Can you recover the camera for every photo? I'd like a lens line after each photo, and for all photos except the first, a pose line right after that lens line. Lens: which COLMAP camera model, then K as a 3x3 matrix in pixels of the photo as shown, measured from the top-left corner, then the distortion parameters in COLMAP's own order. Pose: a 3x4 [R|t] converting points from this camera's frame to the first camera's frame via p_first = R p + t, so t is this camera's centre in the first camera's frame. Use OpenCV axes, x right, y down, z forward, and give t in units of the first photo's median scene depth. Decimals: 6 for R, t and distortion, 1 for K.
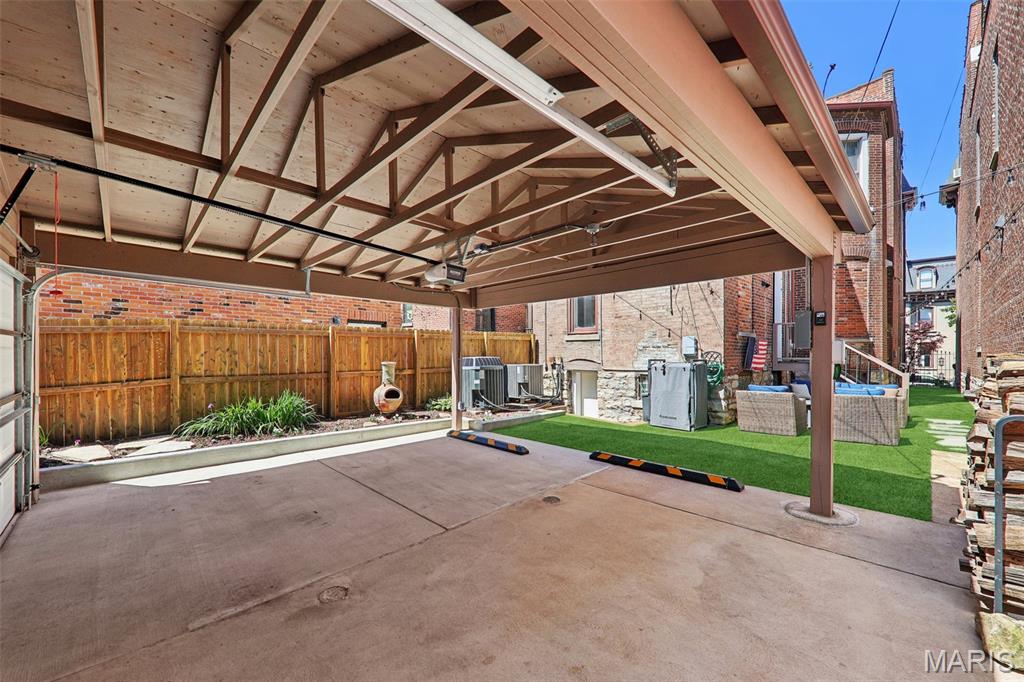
lens RADIAL K [[398.1, 0, 515.2], [0, 398.1, 349.4], [0, 0, 1]] dist [0.001523, -0.003718]
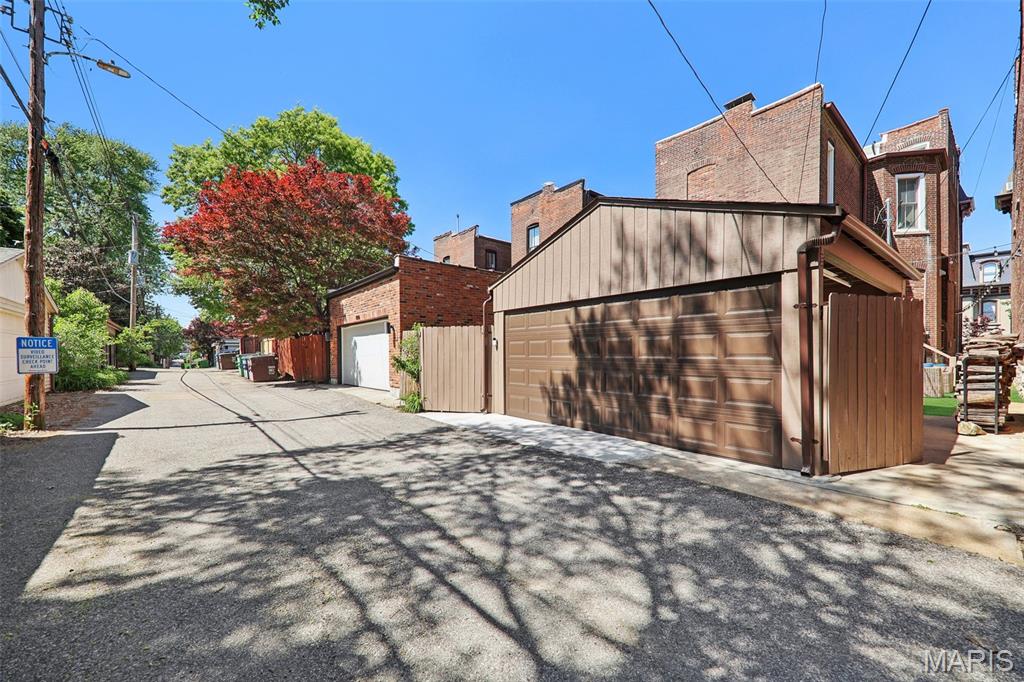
lens RADIAL K [[398.1, 0, 515.2], [0, 398.1, 349.4], [0, 0, 1]] dist [0.001523, -0.003718]
pose [[0.996656, -0.005600, -0.081521, -0.381427], [0.006252, 0.999950, 0.007743, 0.012992], [0.081474, -0.008227, 0.996642, -0.450869]]
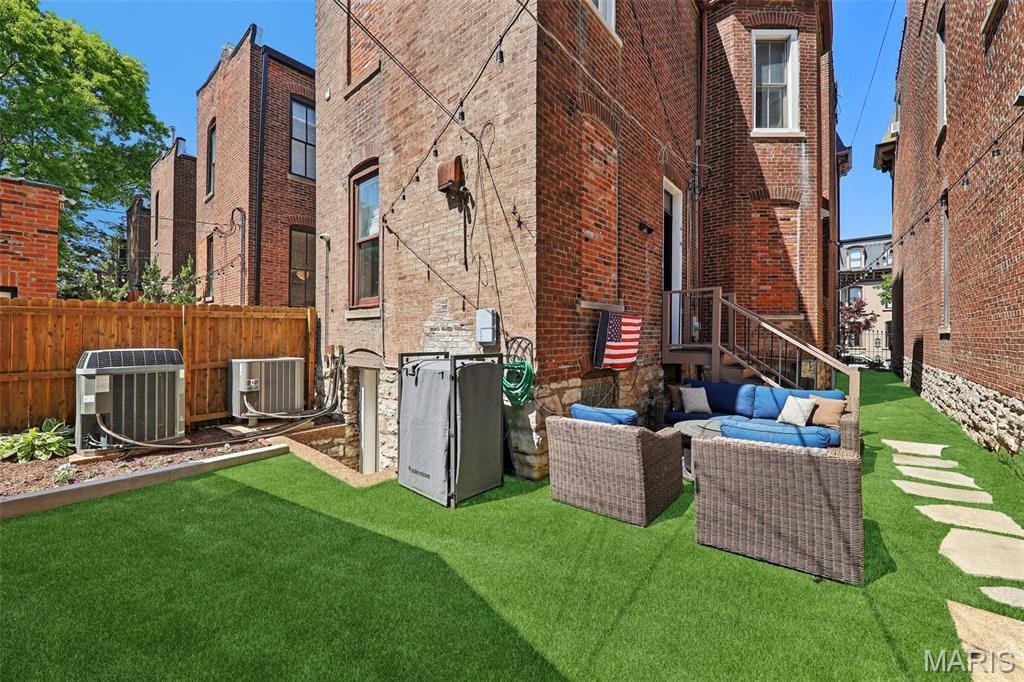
lens RADIAL K [[397.4, 0, 516.9], [0, 397.4, 331.5], [0, 0, 1]] dist [0.000738, -0.000008]
pose [[0.994730, -0.006214, 0.102337, 0.342100], [0.006064, 0.999980, 0.001777, -0.002200], [-0.102346, -0.001147, 0.994748, 0.376133]]
